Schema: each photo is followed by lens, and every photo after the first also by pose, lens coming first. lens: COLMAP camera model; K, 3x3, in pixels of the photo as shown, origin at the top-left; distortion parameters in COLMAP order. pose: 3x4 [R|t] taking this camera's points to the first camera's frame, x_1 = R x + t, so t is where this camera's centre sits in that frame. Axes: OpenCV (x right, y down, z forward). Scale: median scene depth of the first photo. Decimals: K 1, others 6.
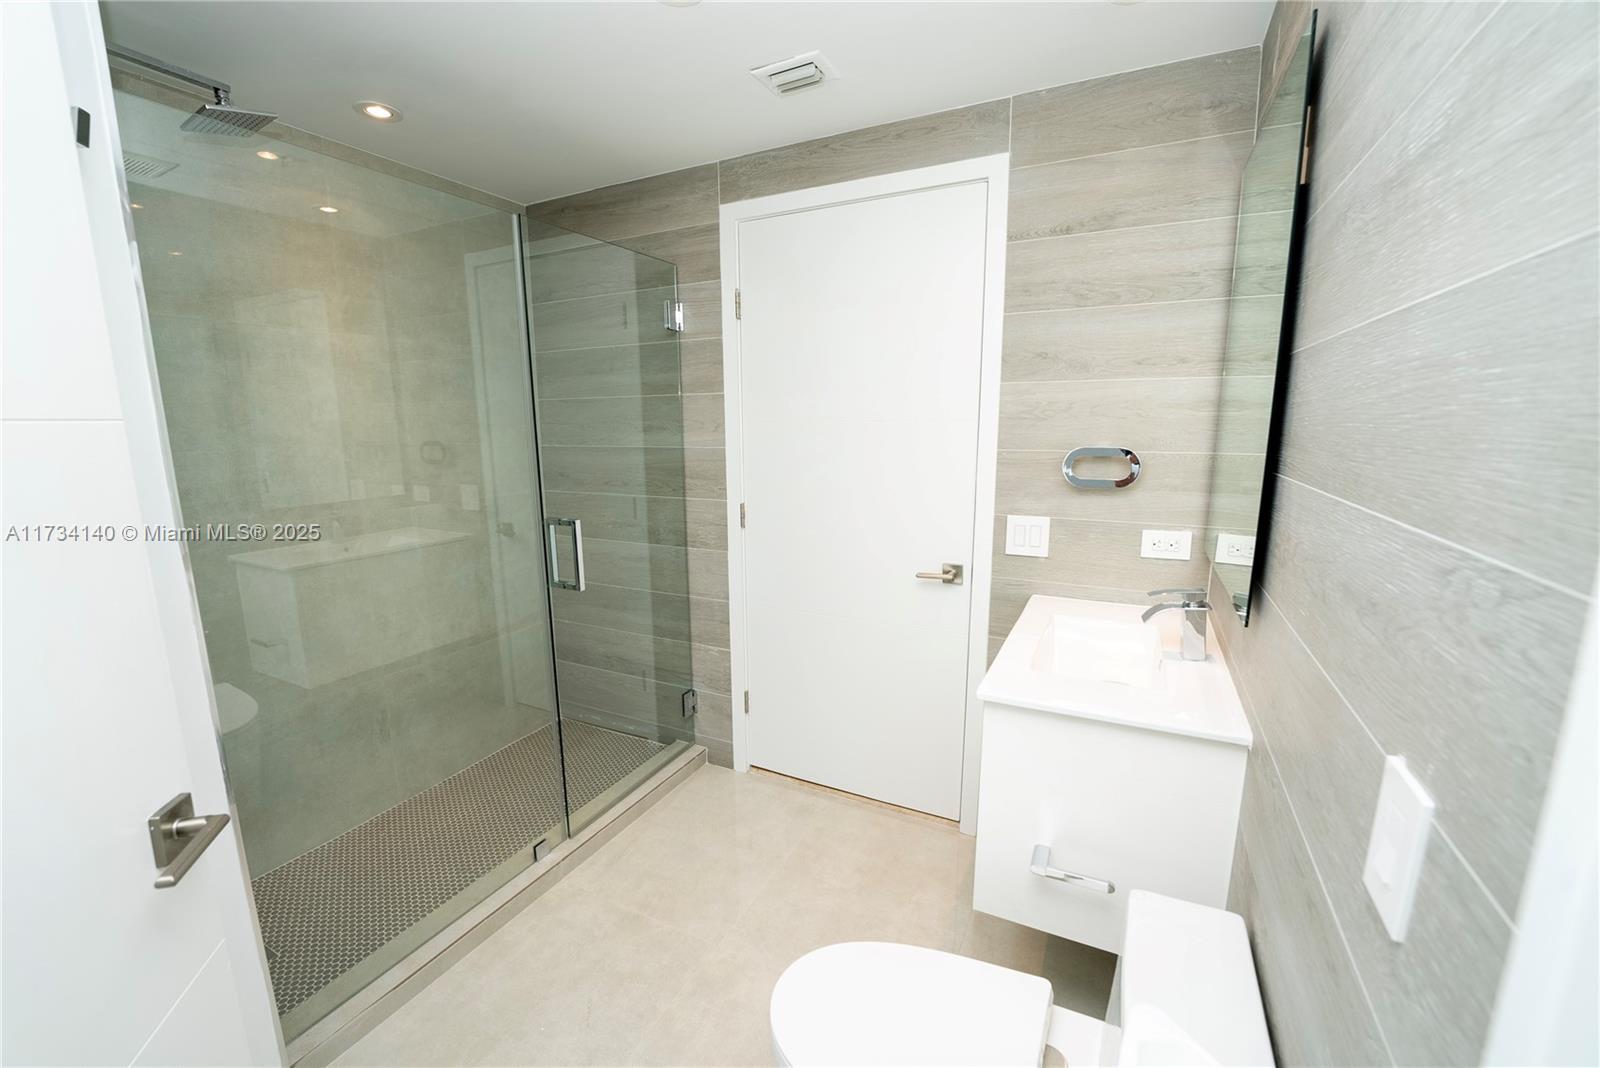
lens RADIAL K [[652.1, 0, 770.8], [0, 652.1, 541.7], [0, 0, 1]] dist [-0.022088, 0.002781]
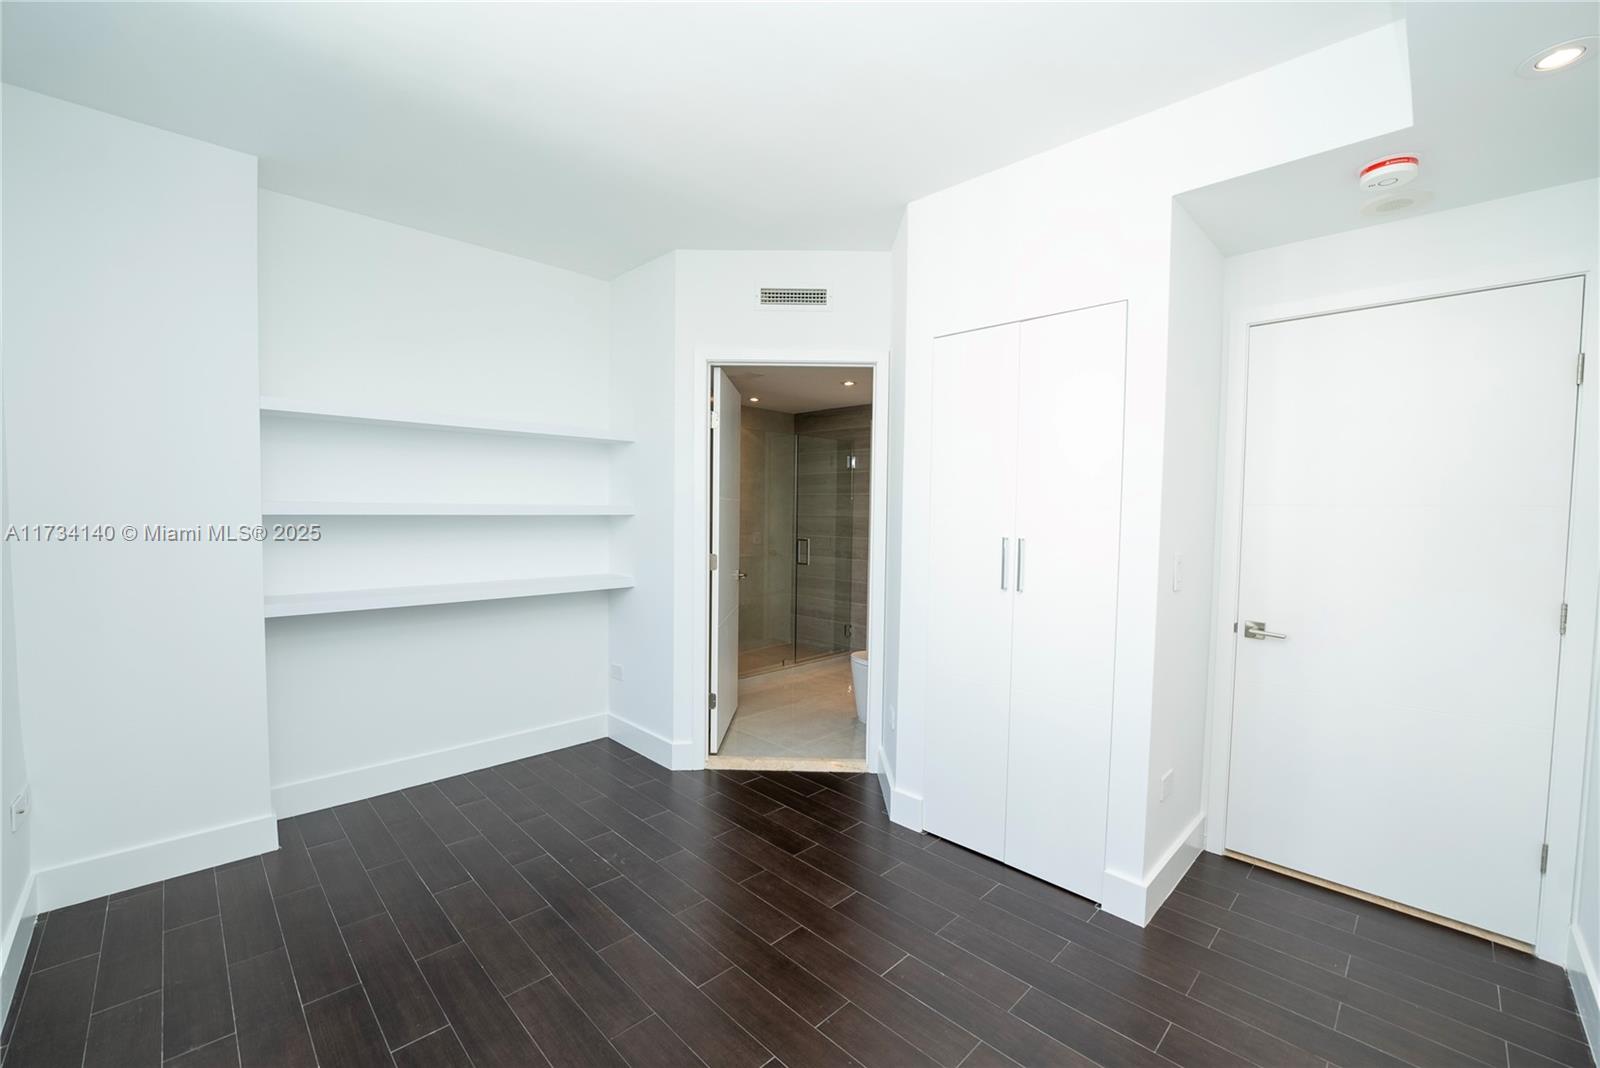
lens RADIAL K [[652.1, 0, 799.9], [0, 652.1, 539.3], [0, 0, 1]] dist [-0.022088, 0.002781]
pose [[0.962773, 0.039410, -0.267421, 0.305571], [-0.075776, 0.988996, -0.127061, 0.243213], [0.259471, 0.142595, 0.955166, -1.239312]]
